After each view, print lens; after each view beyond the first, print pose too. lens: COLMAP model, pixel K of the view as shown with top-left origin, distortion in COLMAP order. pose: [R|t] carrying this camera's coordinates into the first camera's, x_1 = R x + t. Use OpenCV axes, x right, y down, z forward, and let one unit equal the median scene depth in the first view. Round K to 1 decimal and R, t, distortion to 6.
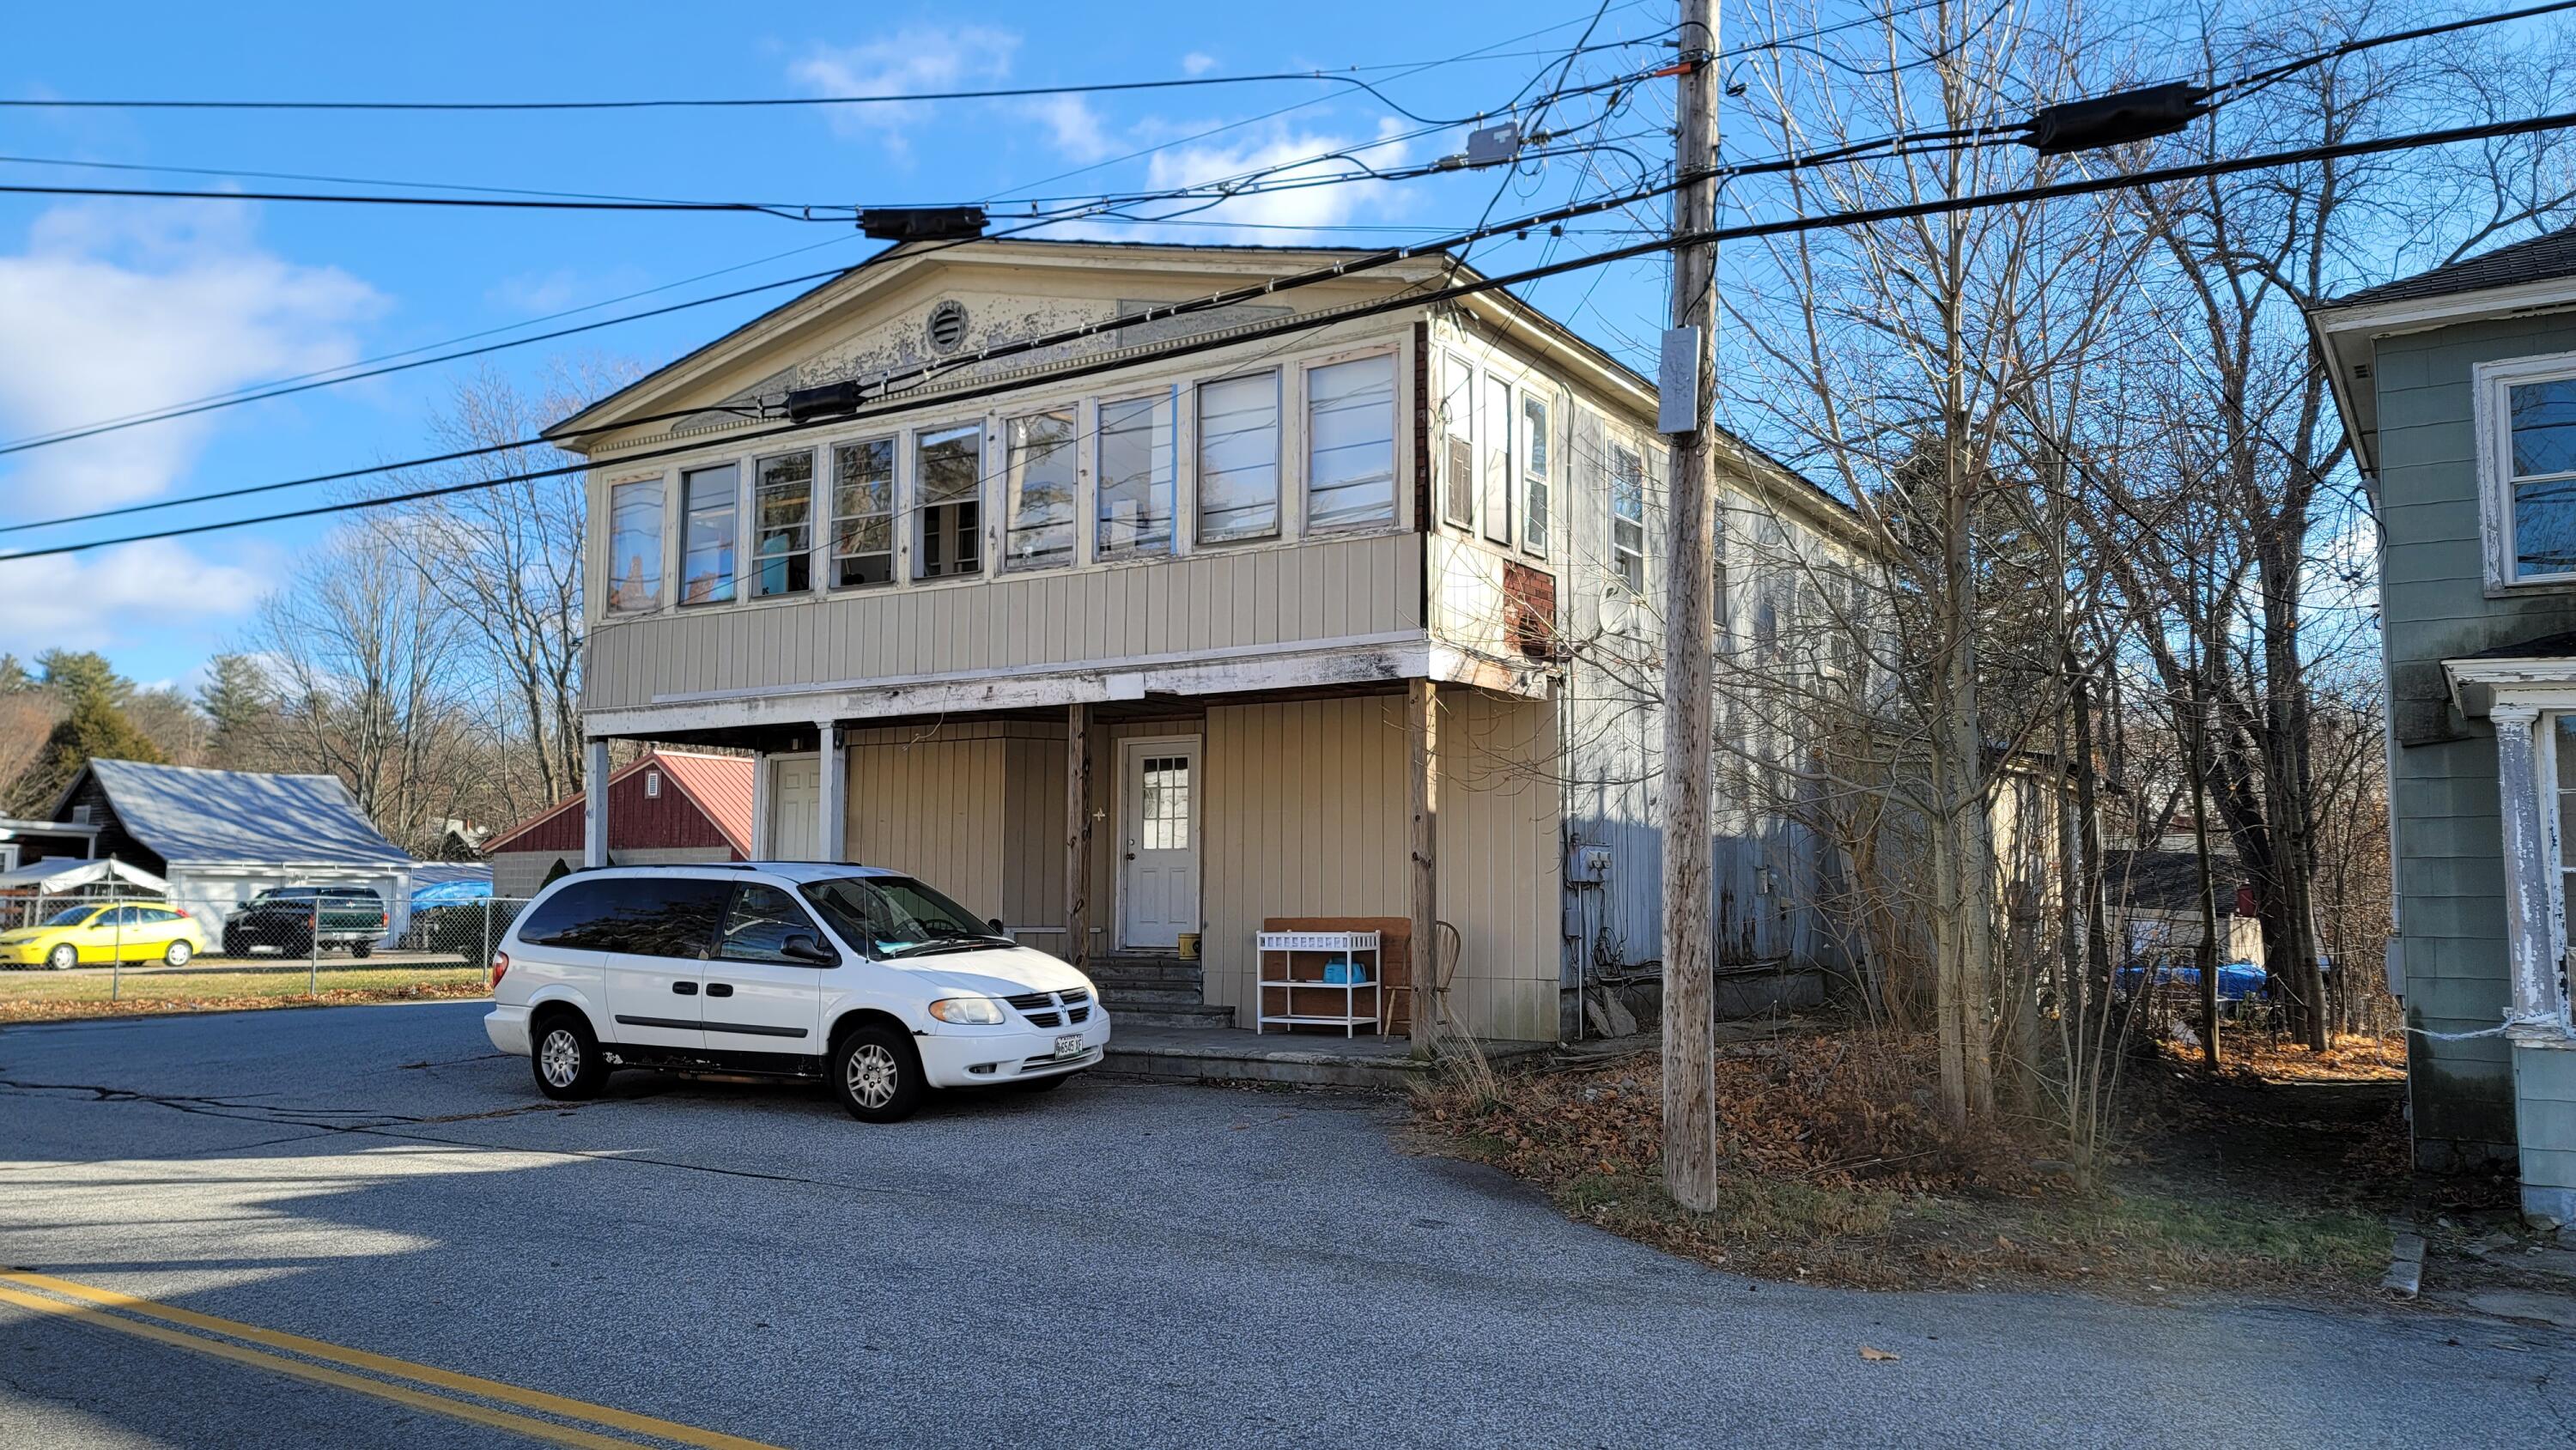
lens RADIAL K [[1847.5, 0, 1288.0], [0, 1847.5, 725.0], [0, 0, 1]] dist [0.084599, -0.001967]
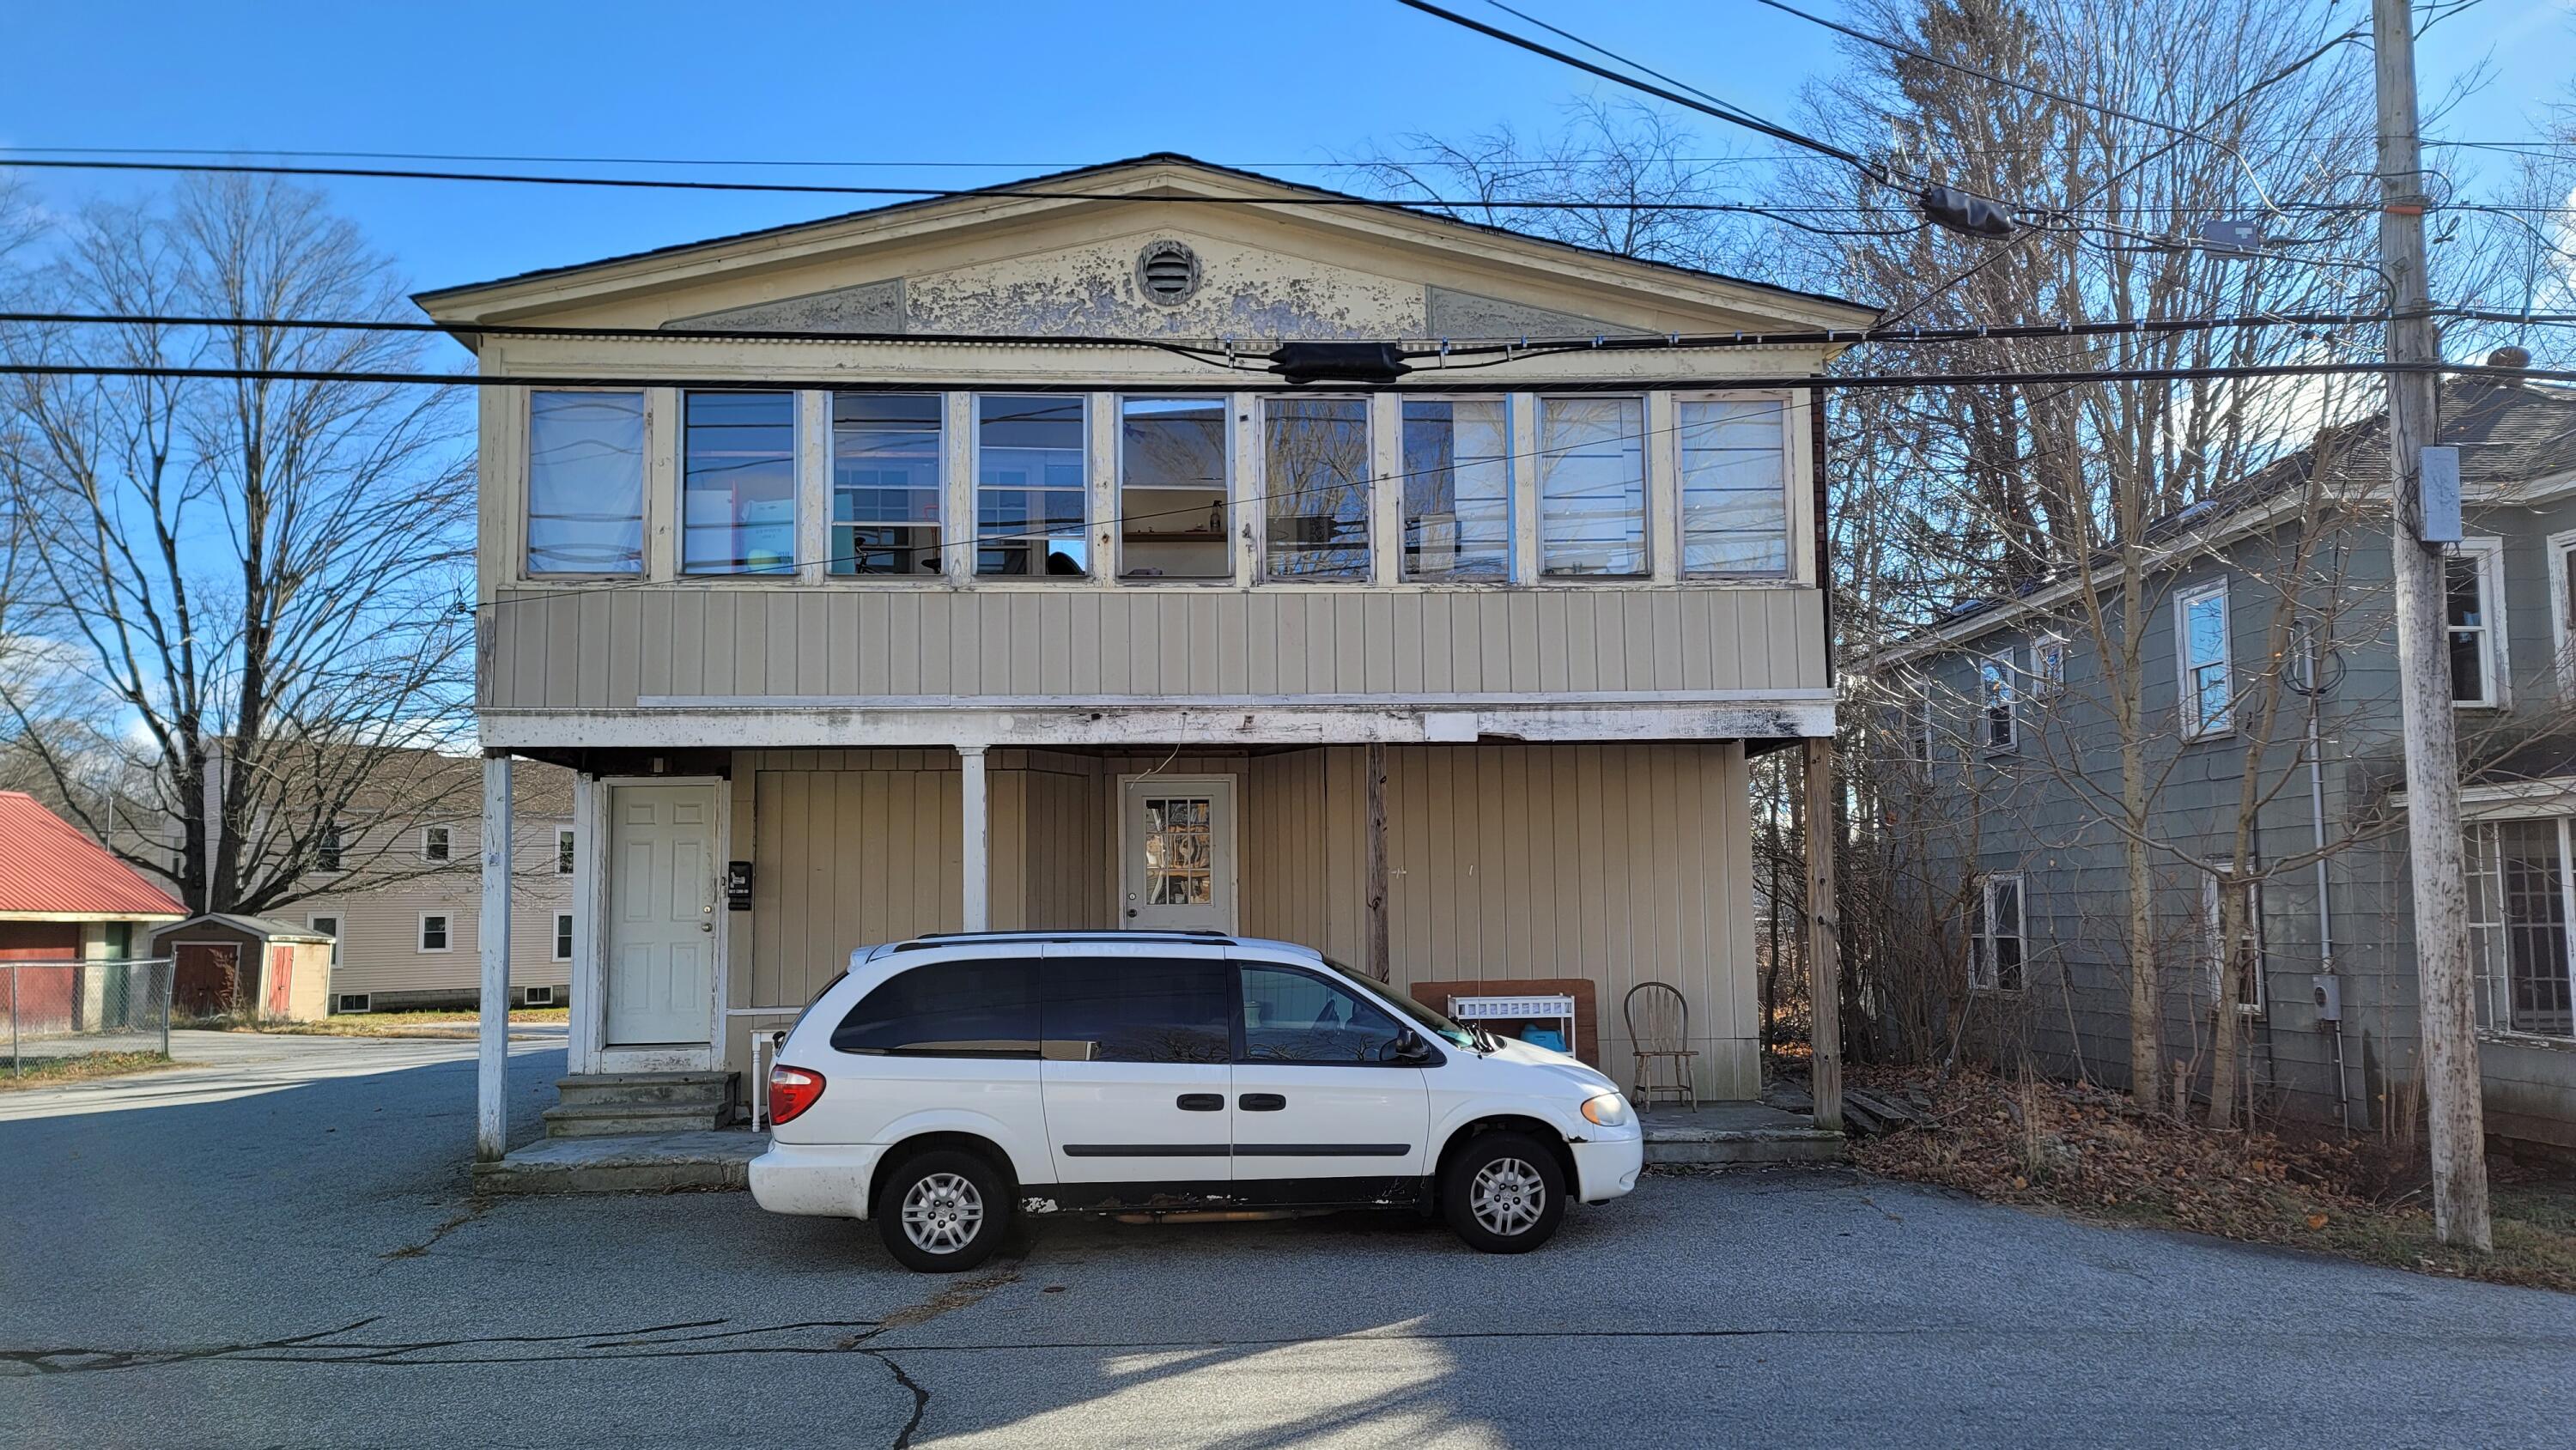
lens RADIAL K [[1869.9, 0, 1290.5], [0, 1869.9, 740.6], [0, 0, 1]] dist [0.099189, -0.002560]
pose [[0.809292, 0.043963, 0.585759, -0.680078], [-0.040226, 0.999002, -0.019402, 0.006202], [-0.586027, -0.007861, 0.810253, 0.326192]]
